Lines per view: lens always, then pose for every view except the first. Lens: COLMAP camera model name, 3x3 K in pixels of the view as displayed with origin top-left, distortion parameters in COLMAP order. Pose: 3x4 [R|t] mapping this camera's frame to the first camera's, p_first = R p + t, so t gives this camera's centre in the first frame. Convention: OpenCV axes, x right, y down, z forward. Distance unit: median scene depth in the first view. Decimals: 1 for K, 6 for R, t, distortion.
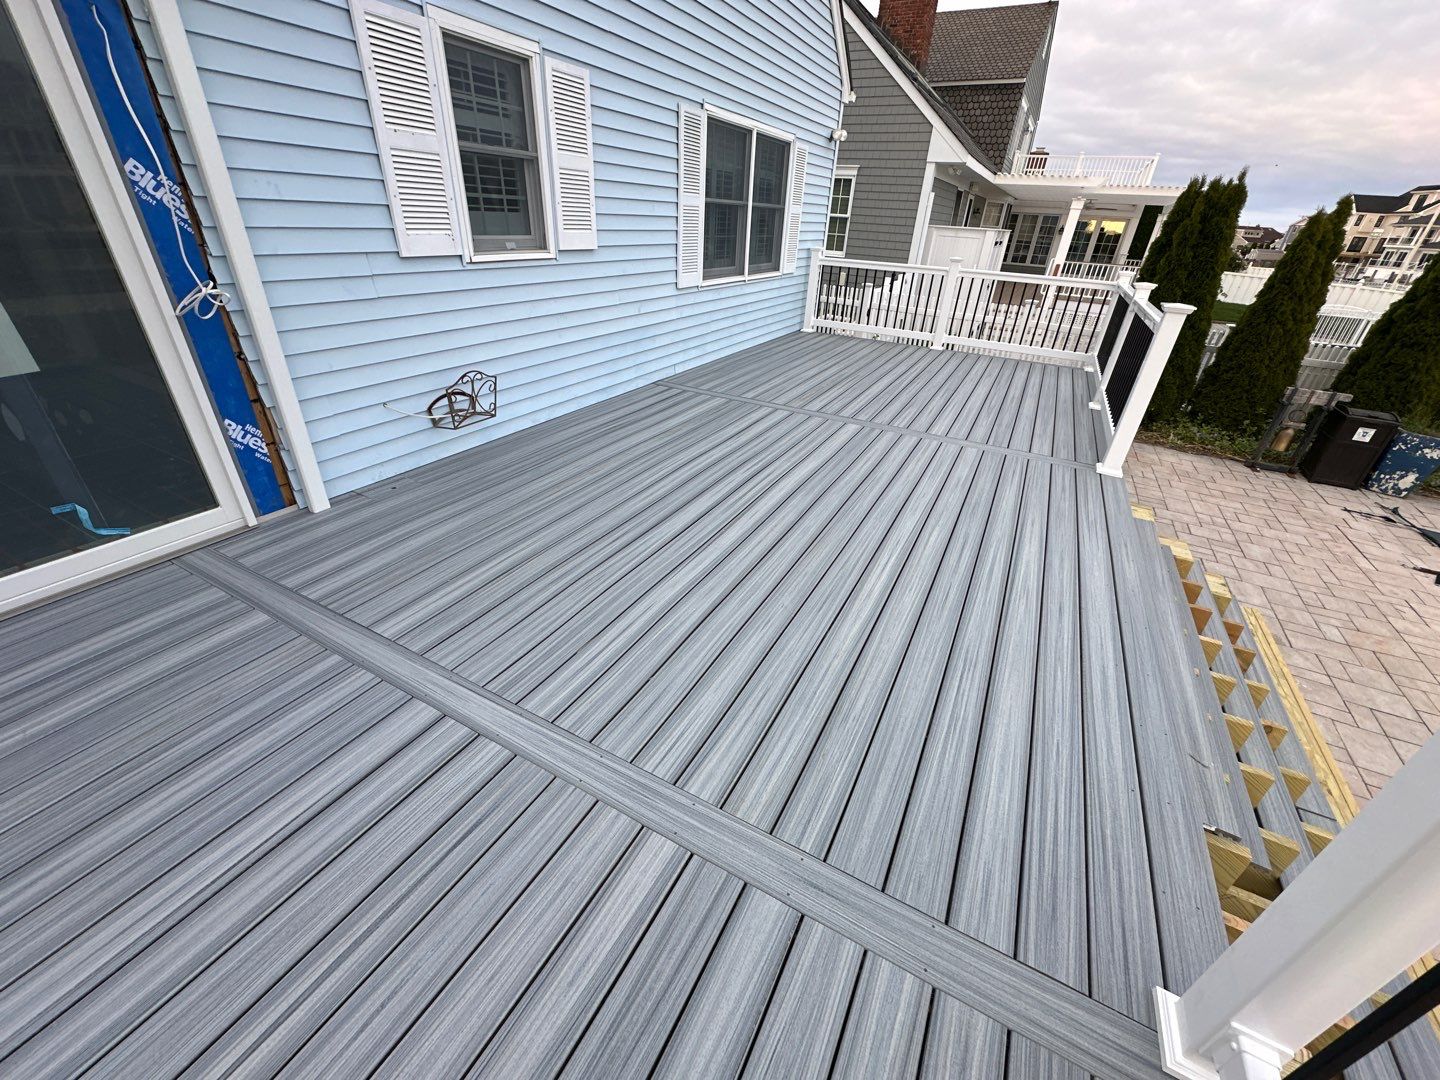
lens RADIAL K [[571.7, 0, 720.8], [0, 571.7, 540.0], [0, 0, 1]] dist [-0.003508, 0.000669]
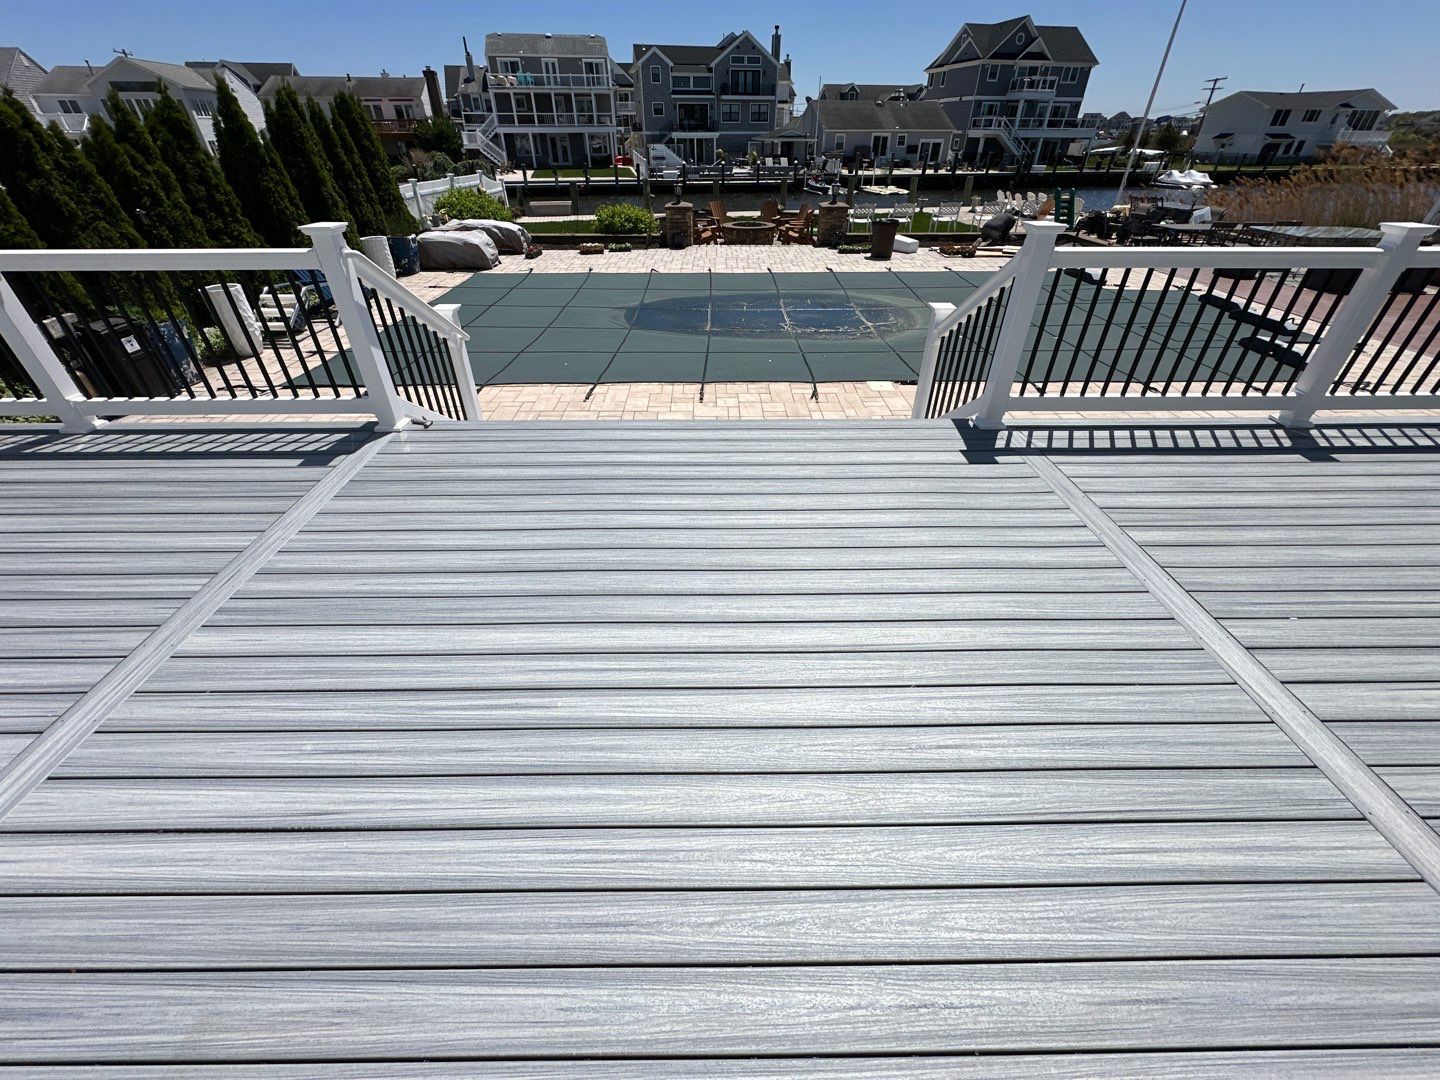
lens RADIAL K [[575.1, 0, 720.1], [0, 575.1, 537.8], [0, 0, 1]] dist [-0.002466, 0.000002]
pose [[-0.480805, -0.547325, 0.685027, -0.259352], [0.415845, 0.545469, 0.727693, -0.465760], [-0.771945, 0.634743, -0.034662, 0.765143]]
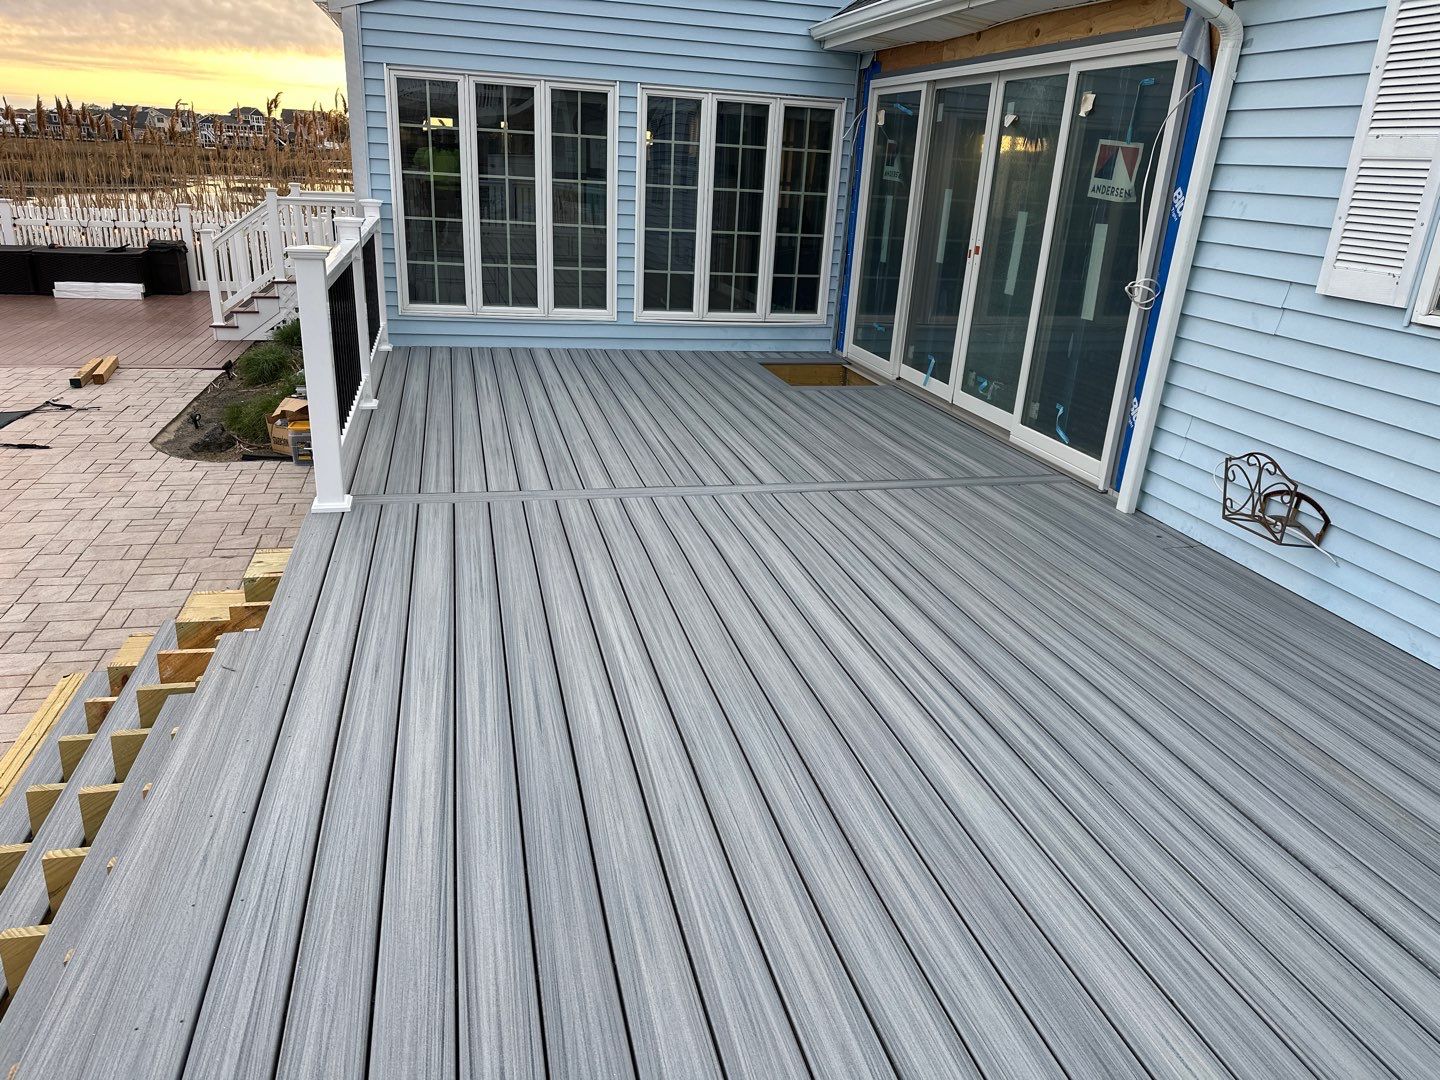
lens RADIAL K [[998.4, 0, 721.2], [0, 998.4, 548.7], [0, 0, 1]] dist [0.089775, -0.125753]
pose [[-0.733824, 0.157995, -0.660712, 0.688765], [-0.412489, 0.669141, 0.618144, -0.582680], [0.539773, 0.726146, -0.425861, 1.050090]]
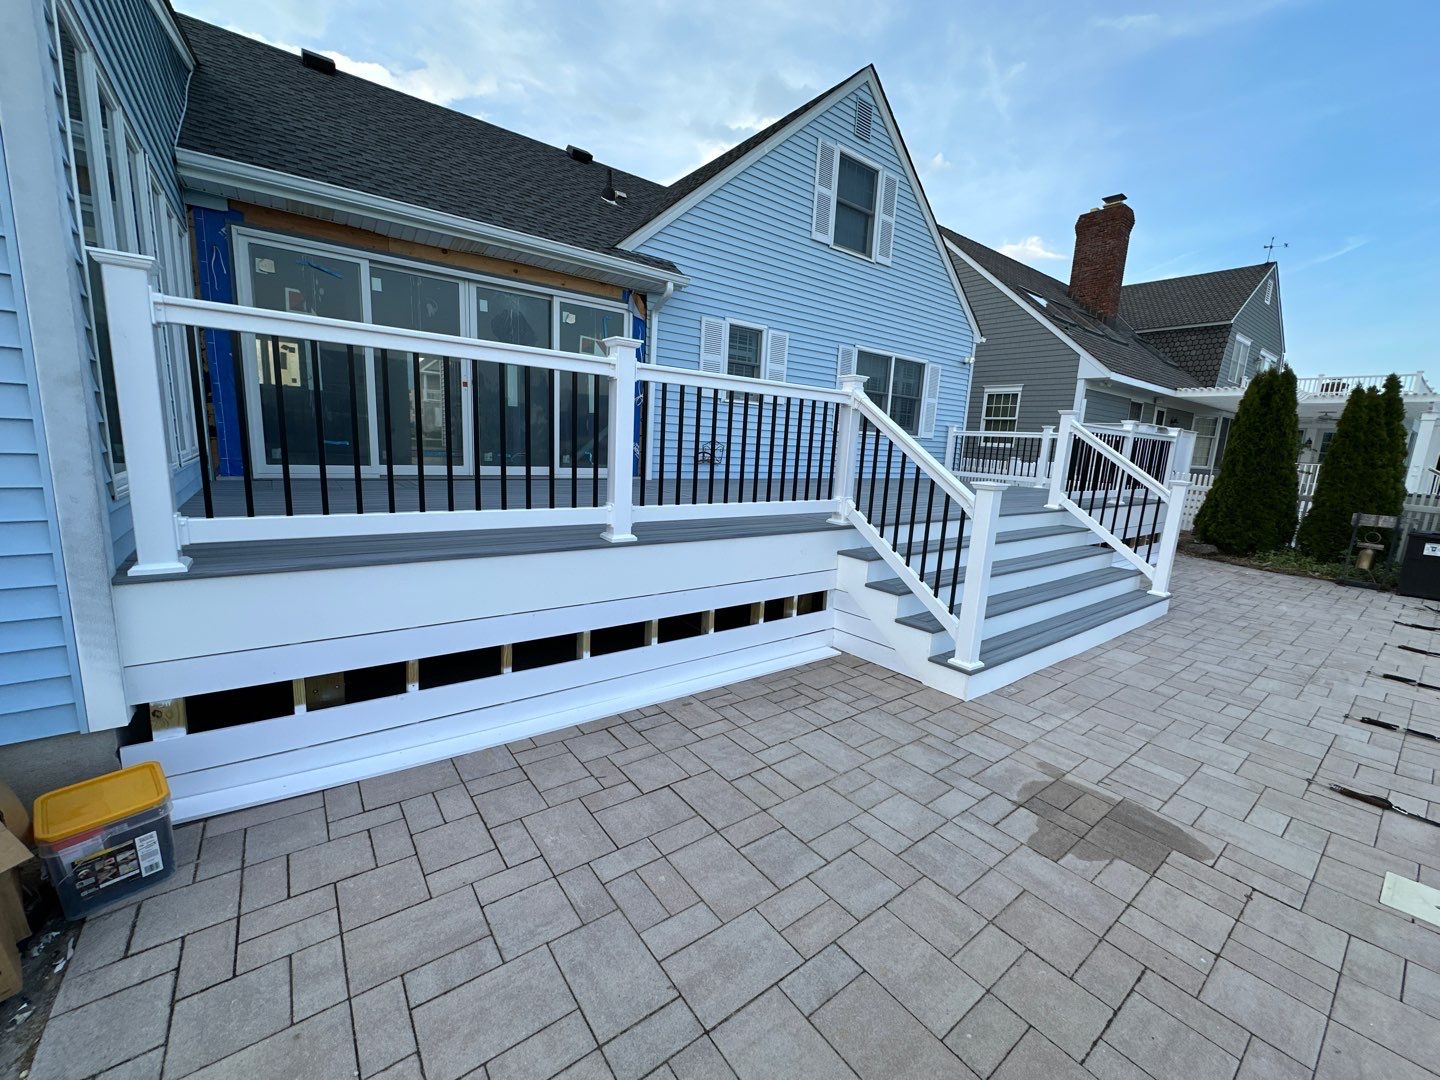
lens RADIAL K [[571.7, 0, 720.8], [0, 571.7, 540.0], [0, 0, 1]] dist [-0.003508, 0.000669]
pose [[0.907977, 0.068979, -0.413303, 0.502668], [-0.212618, 0.925788, -0.312587, 0.693897], [0.361069, 0.371698, 0.855260, -0.727396]]
